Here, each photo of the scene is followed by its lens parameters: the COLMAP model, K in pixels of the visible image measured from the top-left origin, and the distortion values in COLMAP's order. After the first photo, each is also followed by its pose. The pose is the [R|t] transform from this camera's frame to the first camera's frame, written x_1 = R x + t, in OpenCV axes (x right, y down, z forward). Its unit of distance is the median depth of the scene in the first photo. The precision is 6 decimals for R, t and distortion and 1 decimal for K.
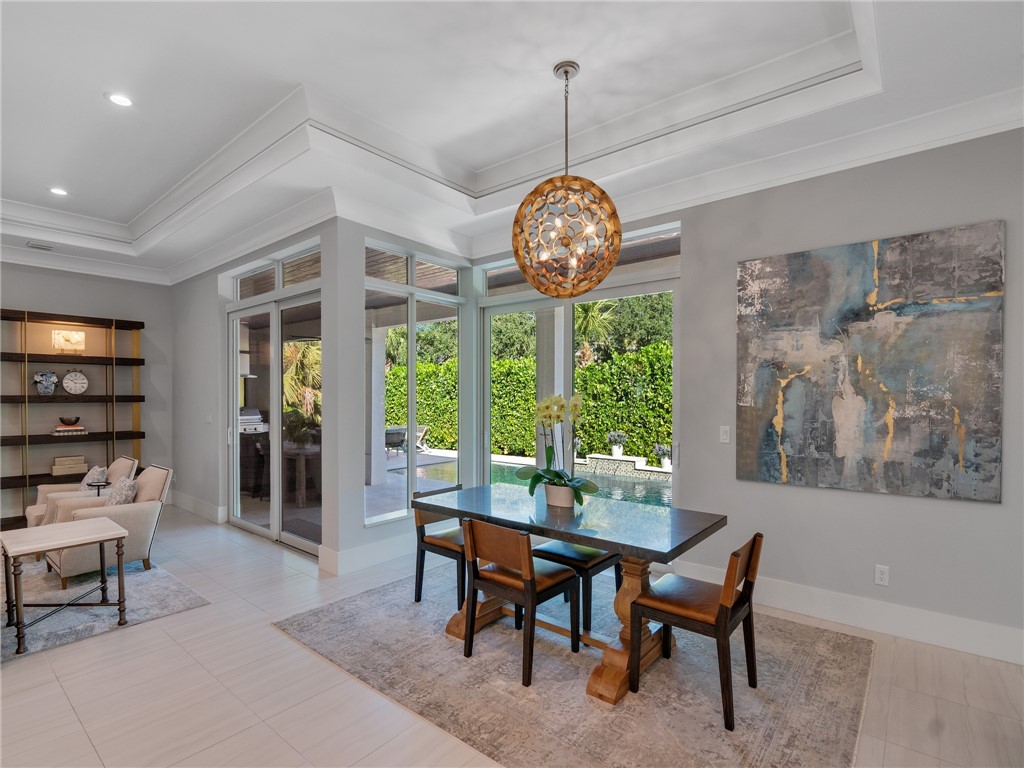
lens RADIAL K [[503.1, 0, 500.4], [0, 503.1, 401.0], [0, 0, 1]] dist [-0.011605, 0.000725]
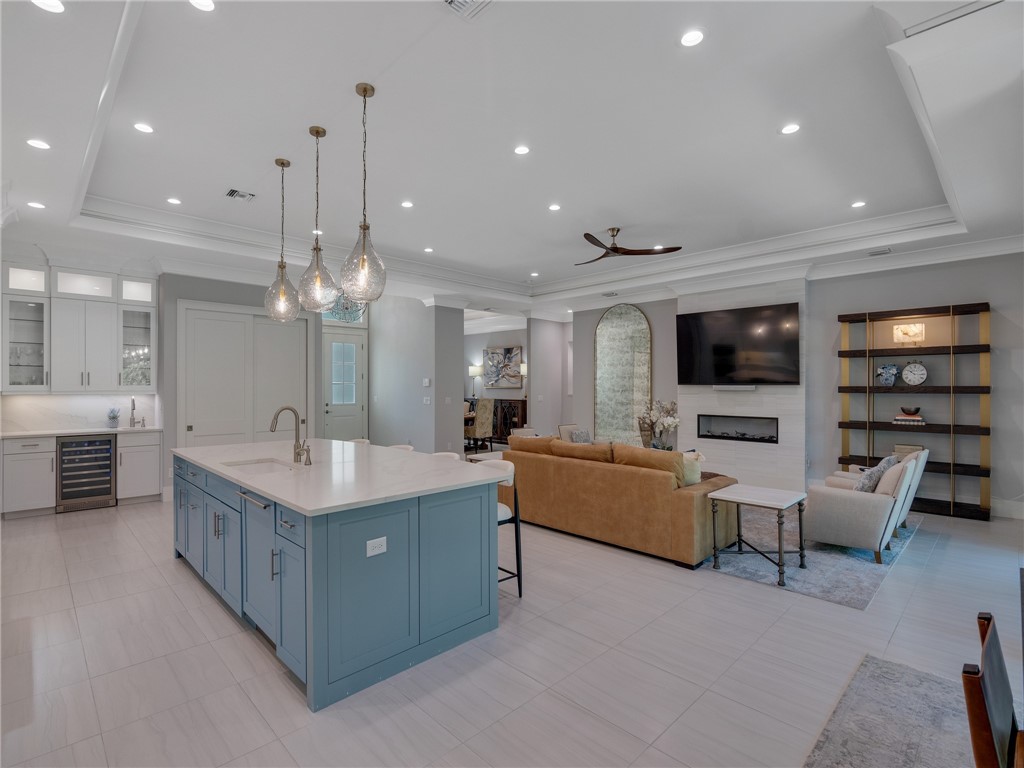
lens RADIAL K [[503.1, 0, 501.0], [0, 503.1, 385.2], [0, 0, 1]] dist [-0.011605, 0.000725]
pose [[-0.104425, -0.001841, -0.994531, 0.446903], [-0.009290, 0.999956, -0.000876, -0.008106], [0.994489, 0.009148, -0.104437, 0.454072]]
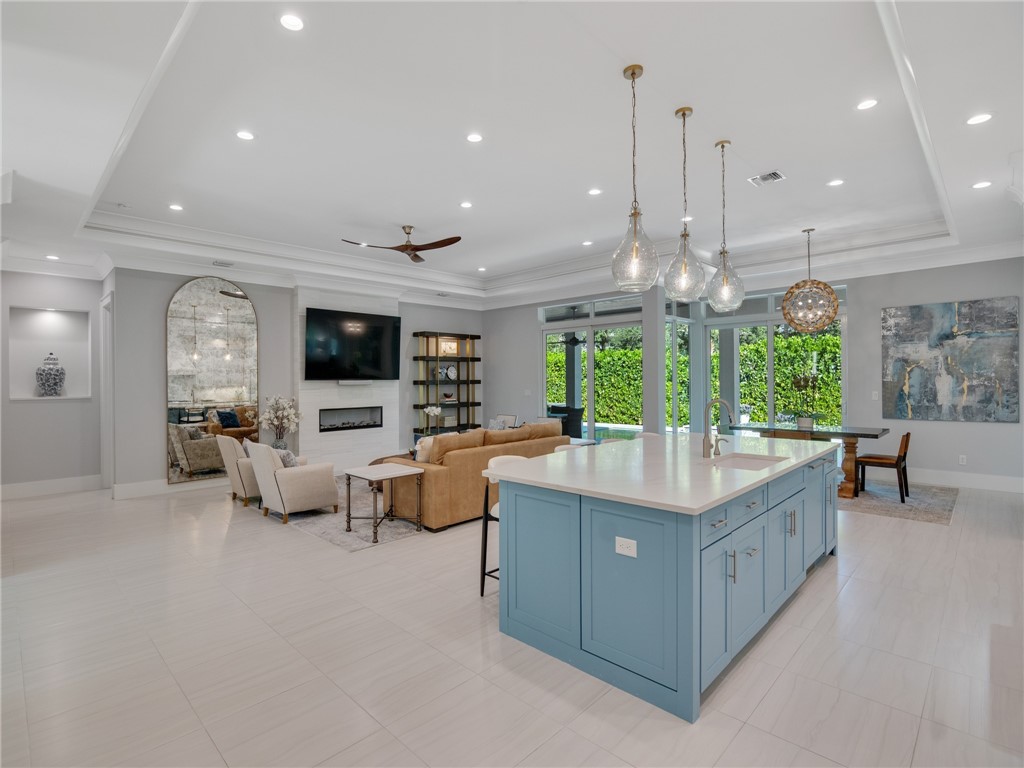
lens RADIAL K [[503.1, 0, 503.7], [0, 503.1, 379.8], [0, 0, 1]] dist [-0.011605, 0.000725]
pose [[0.996503, -0.010499, -0.082899, -0.929154], [0.009656, 0.999897, -0.010572, 0.012211], [0.083002, 0.009735, 0.996502, -1.184858]]
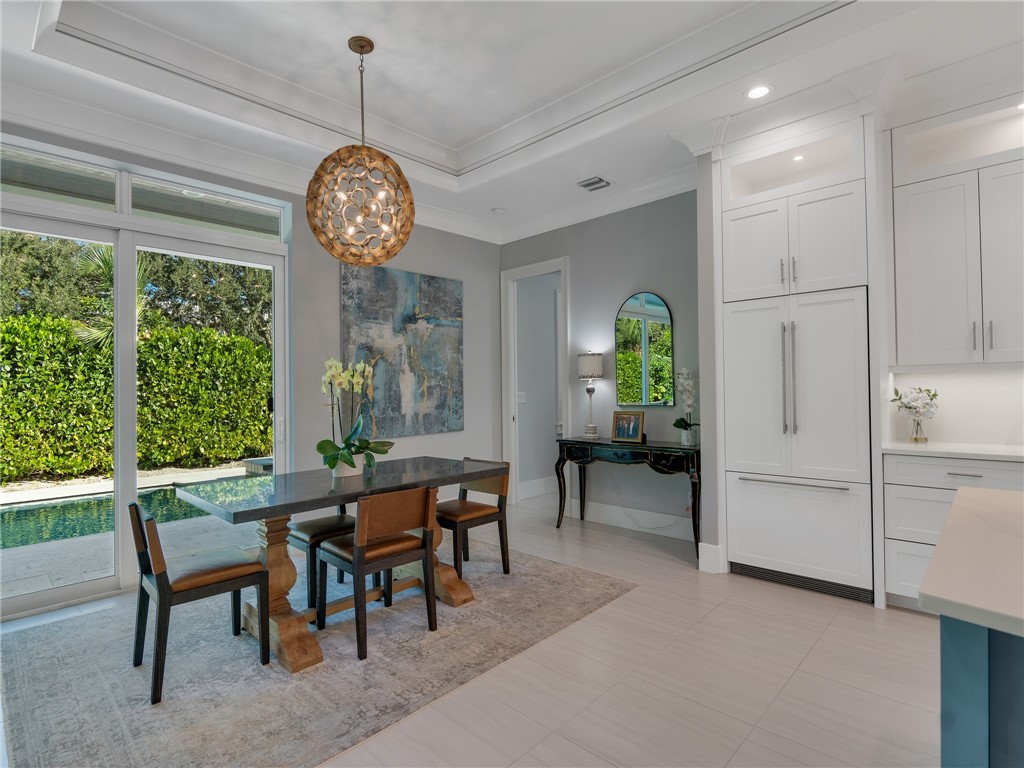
lens RADIAL K [[503.1, 0, 518.2], [0, 503.1, 380.4], [0, 0, 1]] dist [-0.011605, 0.000725]
pose [[0.073173, 0.013118, 0.997233, -0.744052], [0.025255, 0.999568, -0.015001, 0.042780], [-0.996999, 0.026283, 0.072811, 0.540562]]
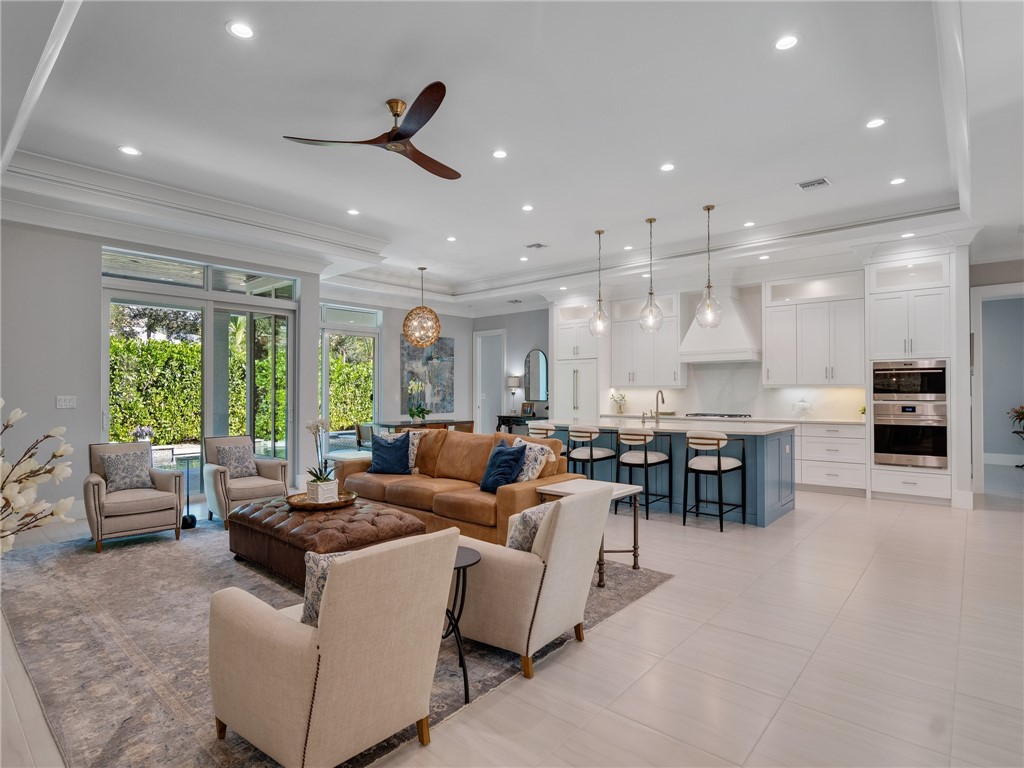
lens RADIAL K [[515.5, 0, 512.2], [0, 515.5, 388.6], [0, 0, 1]] dist [-0.029076, -0.000291]
pose [[0.045147, 0.001880, 0.998979, -2.455057], [0.011210, 0.999934, -0.002389, 0.034312], [-0.998917, 0.011306, 0.045123, 0.306502]]
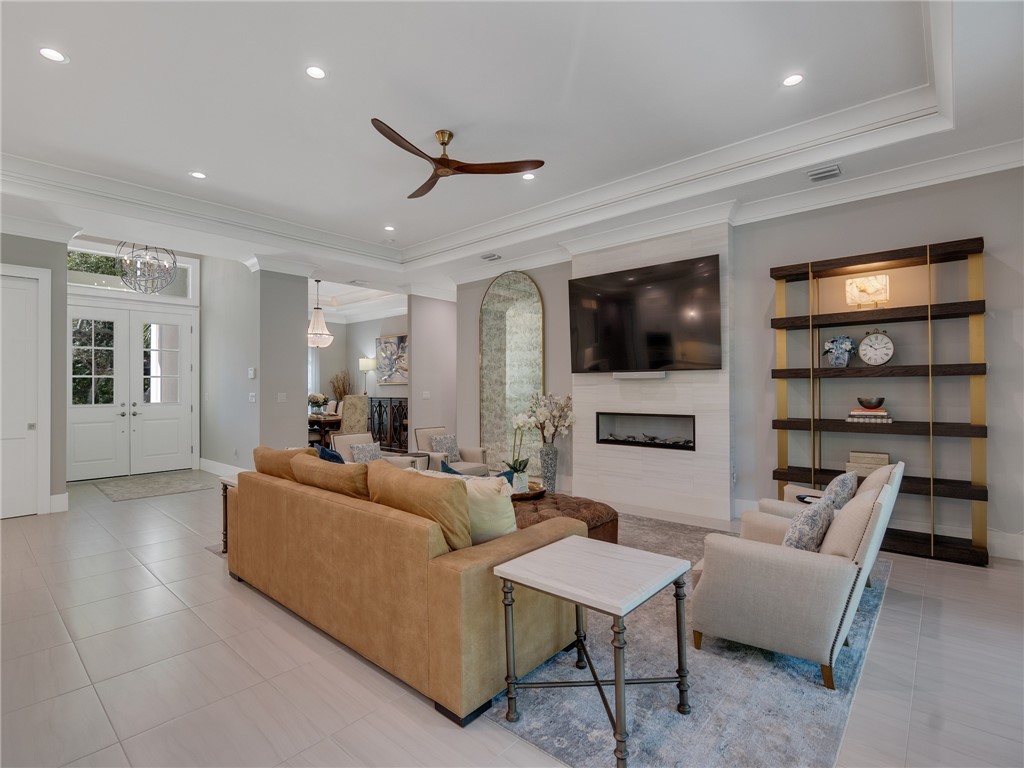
lens RADIAL K [[503.1, 0, 502.3], [0, 503.1, 384.3], [0, 0, 1]] dist [-0.011605, 0.000725]
pose [[-0.032720, -0.008993, -0.999424, -0.221126], [-0.004201, 0.999952, -0.008860, 0.038099], [0.999456, 0.003909, -0.032756, 0.857296]]
